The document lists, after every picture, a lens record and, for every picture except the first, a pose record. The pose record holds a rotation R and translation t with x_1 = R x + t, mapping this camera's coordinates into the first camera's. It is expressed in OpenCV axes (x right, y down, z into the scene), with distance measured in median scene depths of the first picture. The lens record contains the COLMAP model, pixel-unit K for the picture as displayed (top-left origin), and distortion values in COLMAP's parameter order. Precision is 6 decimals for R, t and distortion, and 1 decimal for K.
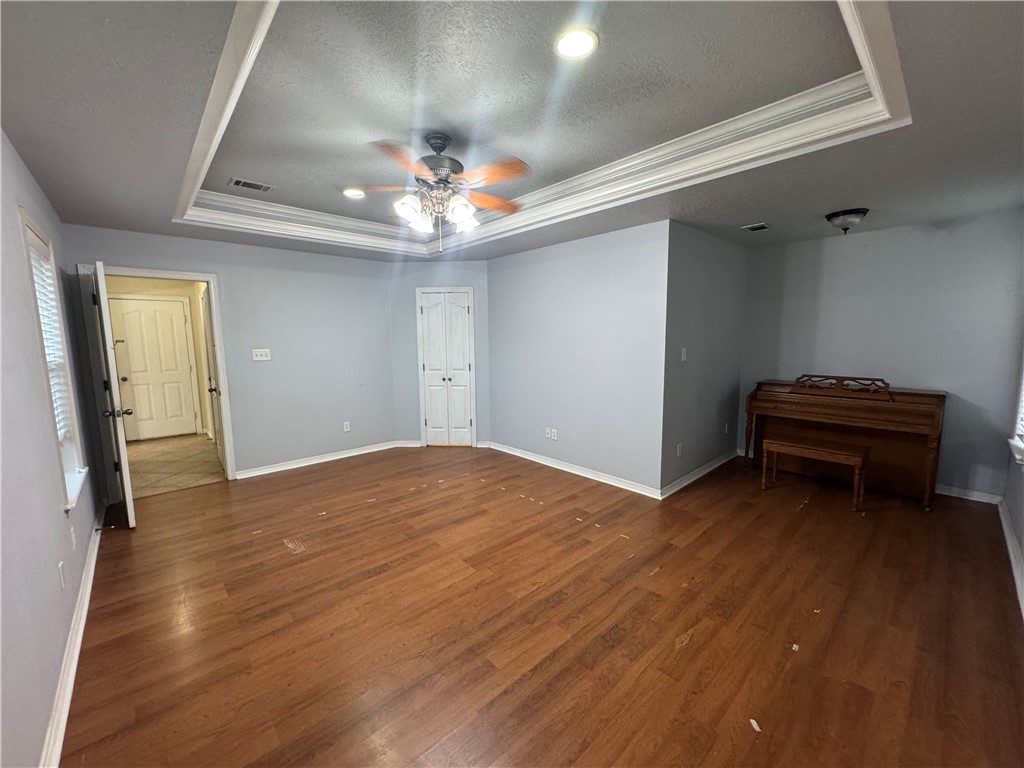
lens RADIAL K [[406.7, 0, 512.7], [0, 406.7, 385.5], [0, 0, 1]] dist [-0.001526, 0.001397]
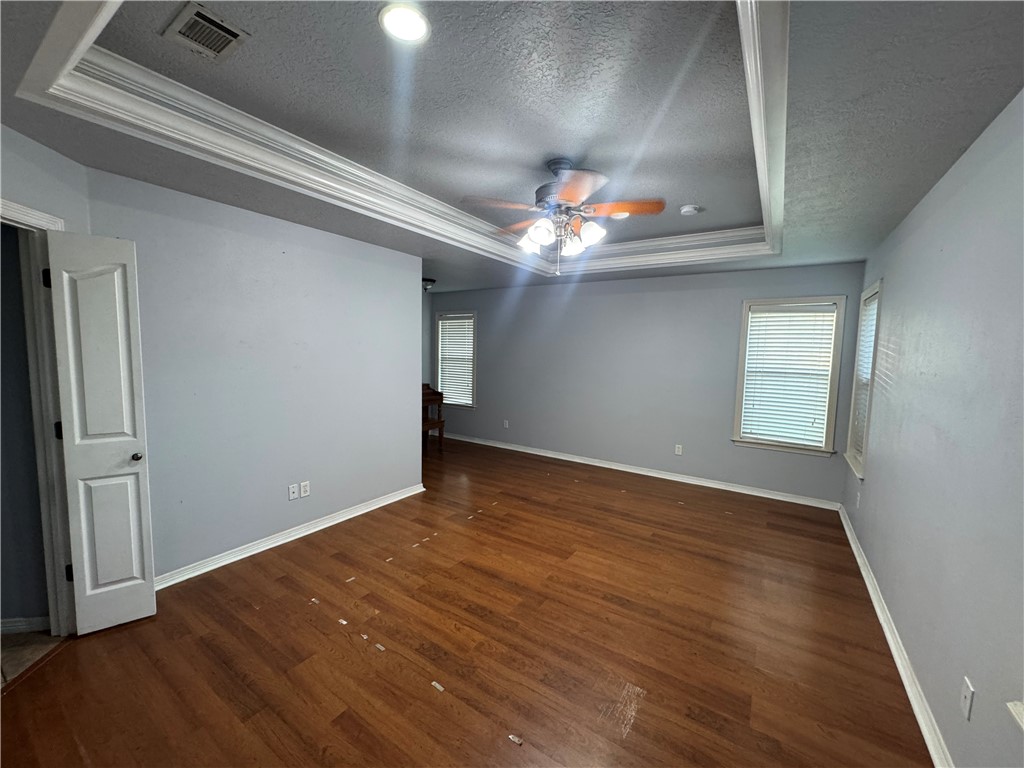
lens RADIAL K [[406.7, 0, 512.7], [0, 406.7, 385.4], [0, 0, 1]] dist [-0.001526, 0.001397]
pose [[-0.245517, -0.081145, 0.965990, -0.971176], [0.092764, 0.989951, 0.106735, -0.148010], [-0.964944, 0.115814, -0.235522, 1.171072]]
